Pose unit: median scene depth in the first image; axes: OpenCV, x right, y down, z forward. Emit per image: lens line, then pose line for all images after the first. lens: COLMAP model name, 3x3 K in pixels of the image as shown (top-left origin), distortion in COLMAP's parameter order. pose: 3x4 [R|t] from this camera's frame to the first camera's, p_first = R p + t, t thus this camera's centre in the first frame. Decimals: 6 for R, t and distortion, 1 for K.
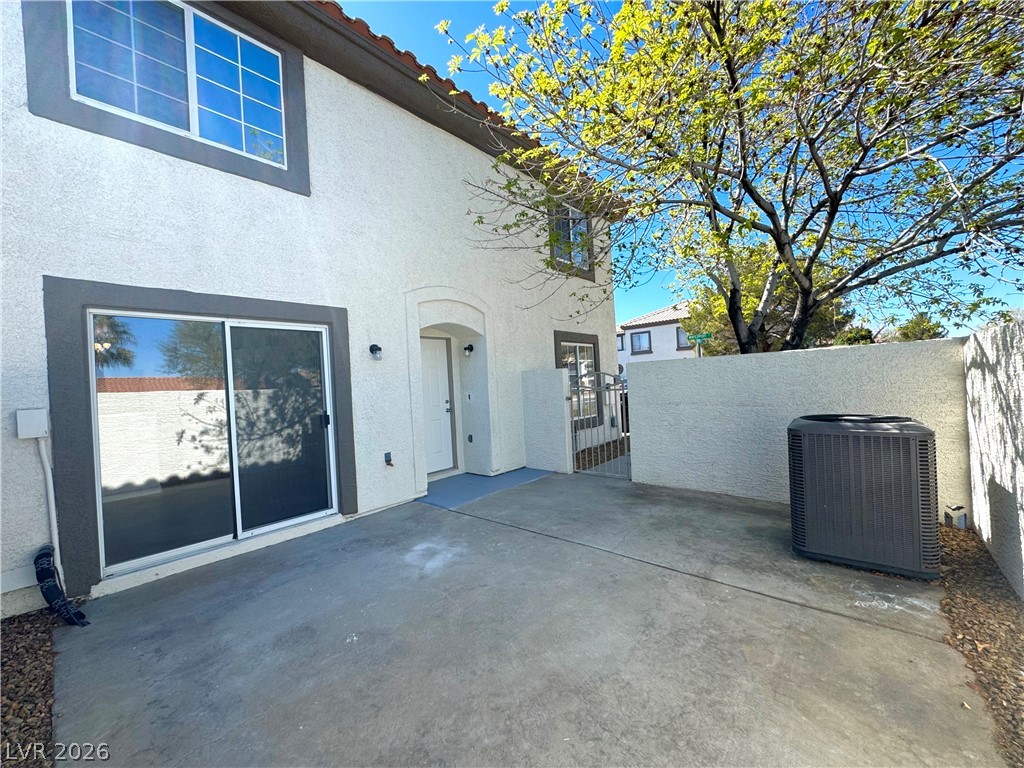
lens RADIAL K [[411.1, 0, 512.0], [0, 411.1, 384.0], [0, 0, 1]] dist [-0.000309, -0.000284]
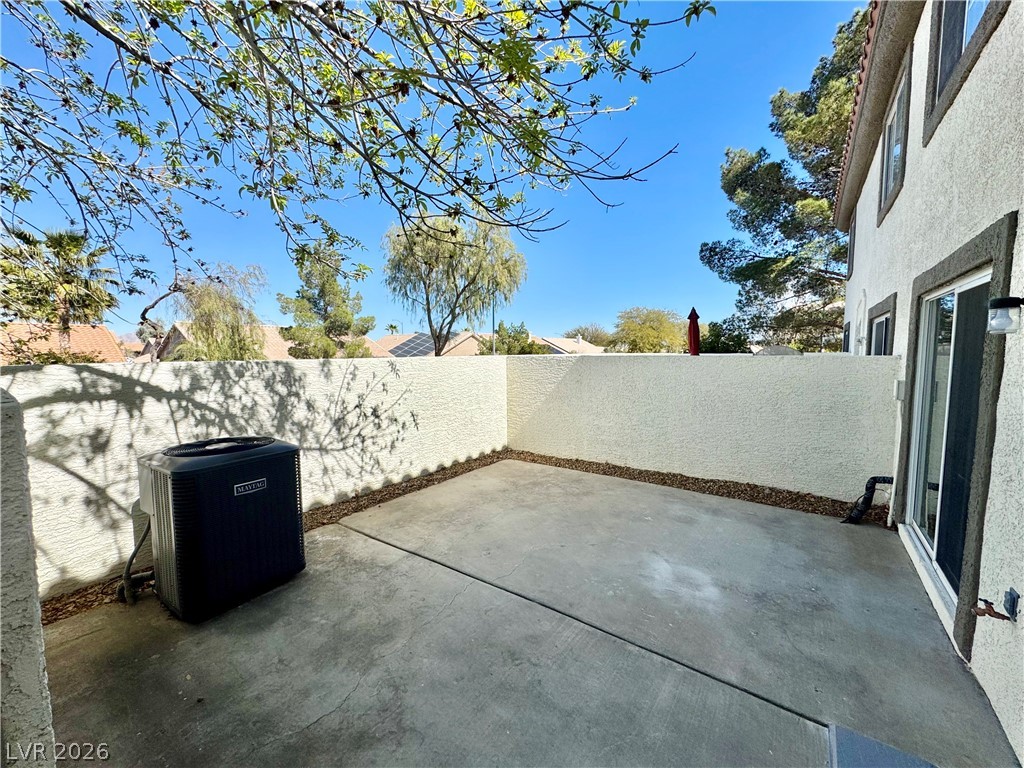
lens RADIAL K [[411.1, 0, 512.0], [0, 411.1, 384.0], [0, 0, 1]] dist [-0.000309, -0.000284]
pose [[-0.994094, 0.062884, -0.088451, 0.206579], [0.054992, 0.994512, 0.089000, -0.092719], [0.093562, 0.083610, -0.992097, 1.750516]]
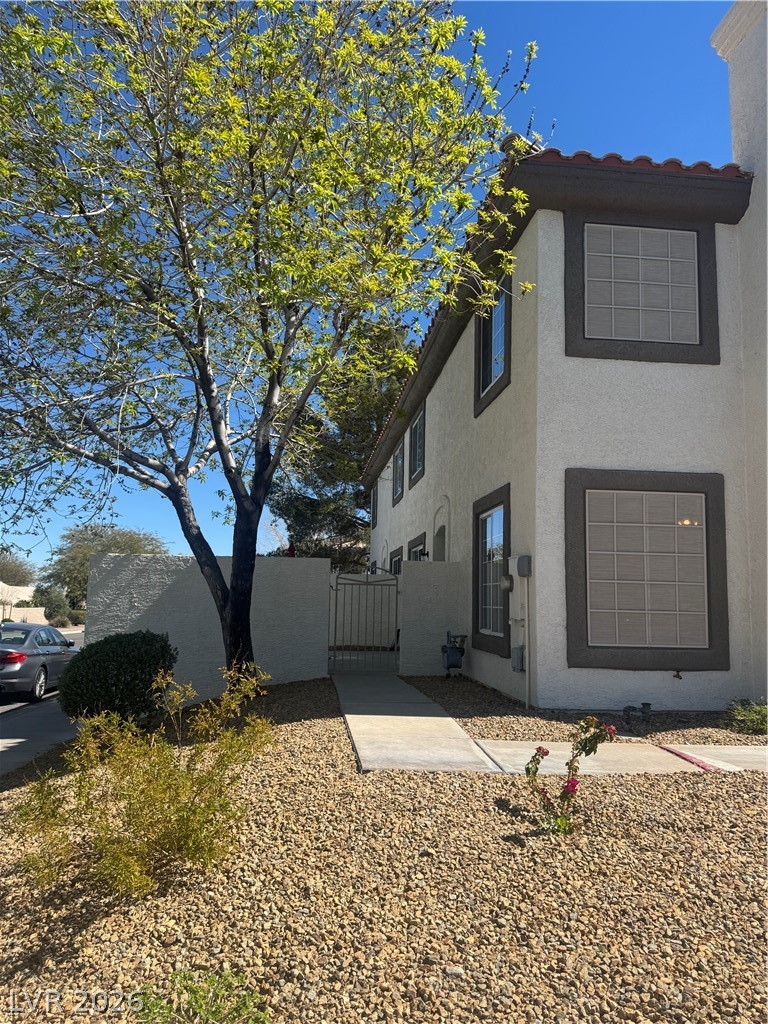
lens RADIAL K [[716.3, 0, 384.0], [0, 716.3, 512.0], [0, 0, 1]] dist [0.000038, -0.000016]
pose [[-0.677329, -0.053859, -0.733706, 2.395222], [0.013991, 0.996193, -0.086044, -0.016713], [0.735547, -0.068545, -0.673997, 3.634681]]
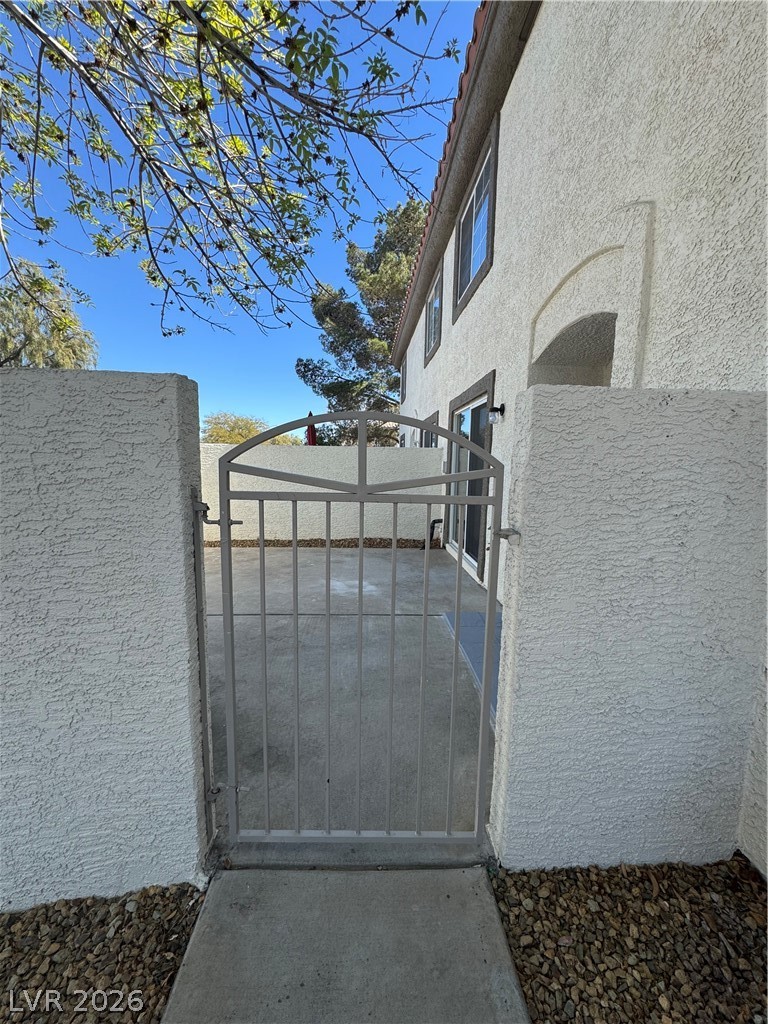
lens RADIAL K [[411.1, 0, 384.0], [0, 411.1, 512.0], [0, 0, 1]] dist [-0.000309, -0.000284]
pose [[-0.721214, 0.119382, -0.682348, 0.573292], [0.014494, 0.987423, 0.157437, -0.020072], [0.692561, 0.103655, -0.713873, 1.923344]]
